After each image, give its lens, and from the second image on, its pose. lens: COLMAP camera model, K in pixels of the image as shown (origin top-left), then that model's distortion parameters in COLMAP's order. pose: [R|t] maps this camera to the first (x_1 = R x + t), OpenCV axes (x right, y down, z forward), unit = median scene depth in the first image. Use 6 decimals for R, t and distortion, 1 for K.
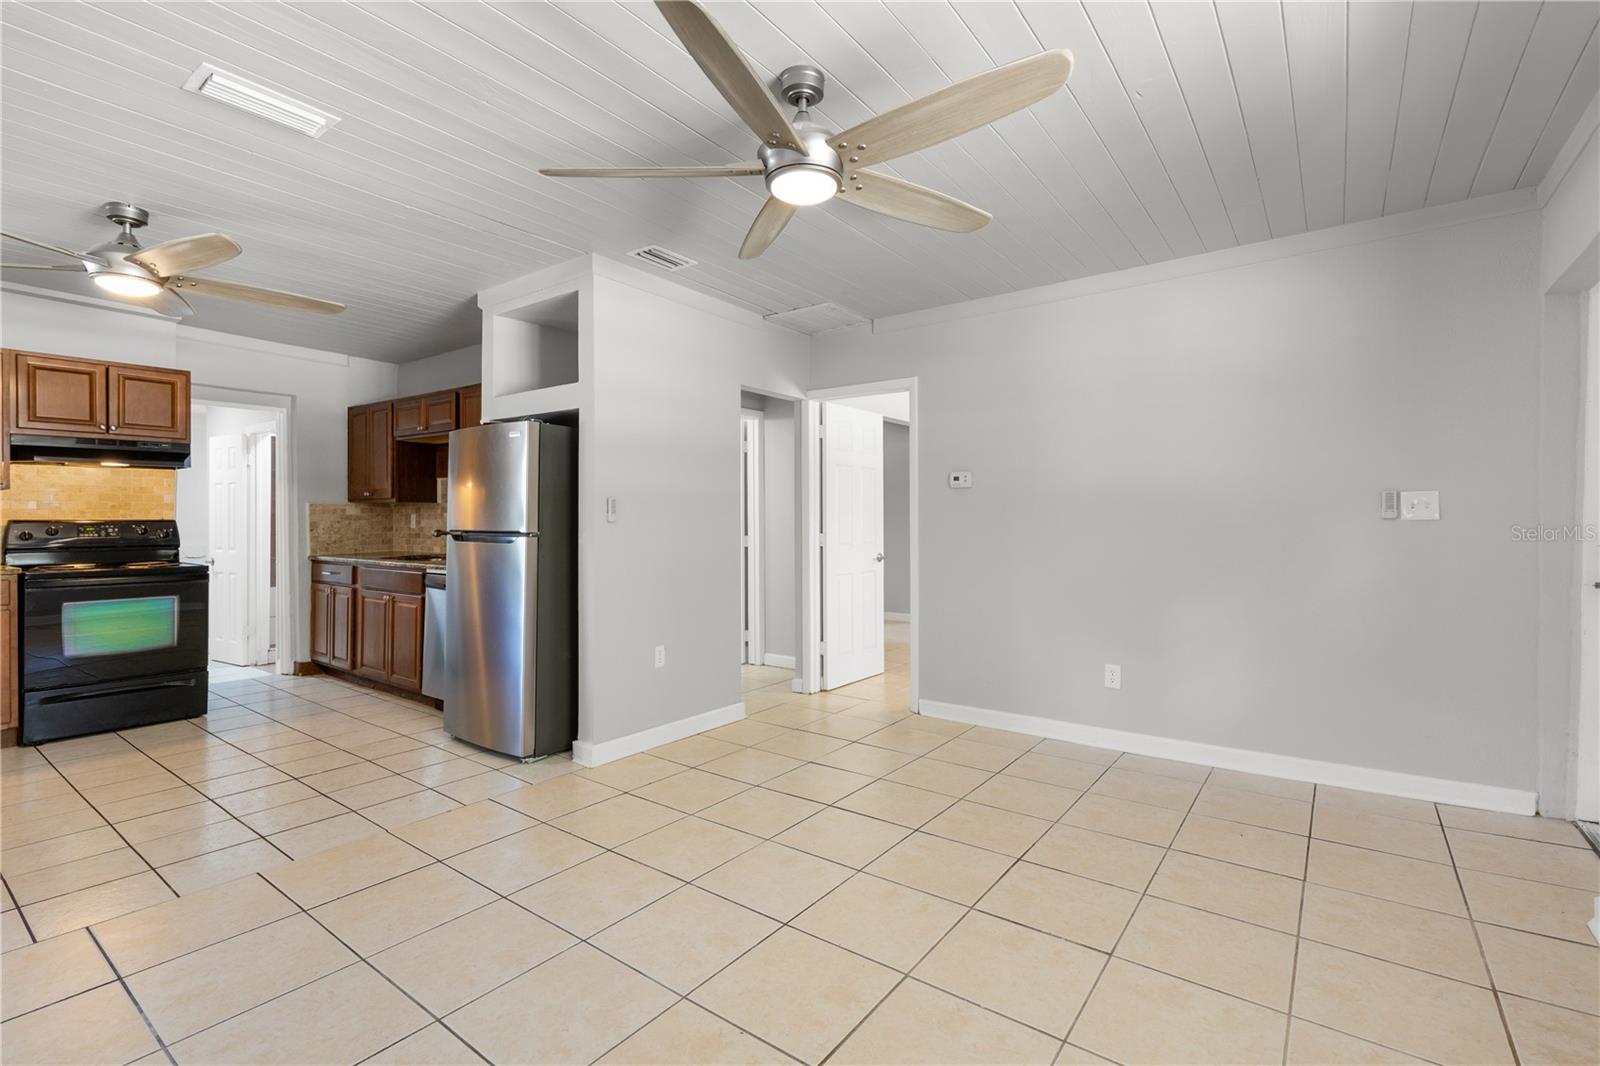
lens RADIAL K [[725.6, 0, 801.2], [0, 725.6, 529.6], [0, 0, 1]] dist [0.011261, -0.000283]
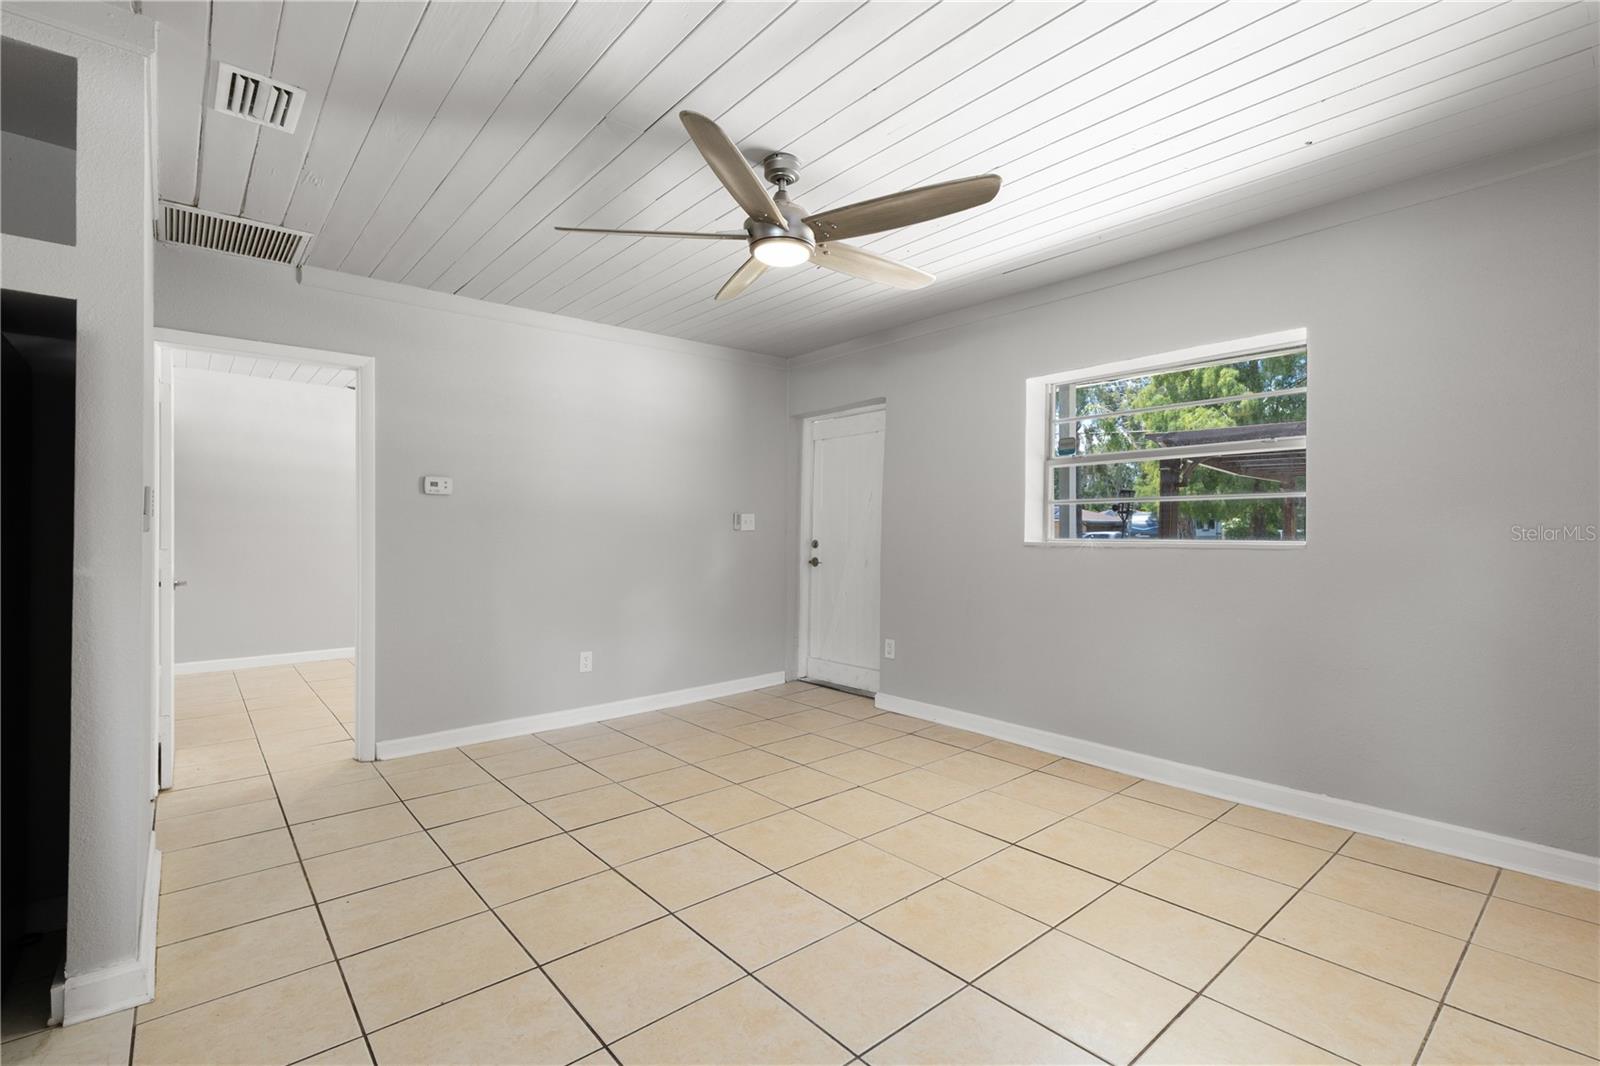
lens RADIAL K [[725.6, 0, 802.4], [0, 725.6, 532.2], [0, 0, 1]] dist [0.011261, -0.000283]
pose [[0.227670, -0.000523, 0.973738, -0.693674], [0.011006, 0.999937, -0.002036, -0.003233], [-0.973676, 0.011180, 0.227662, 0.414416]]
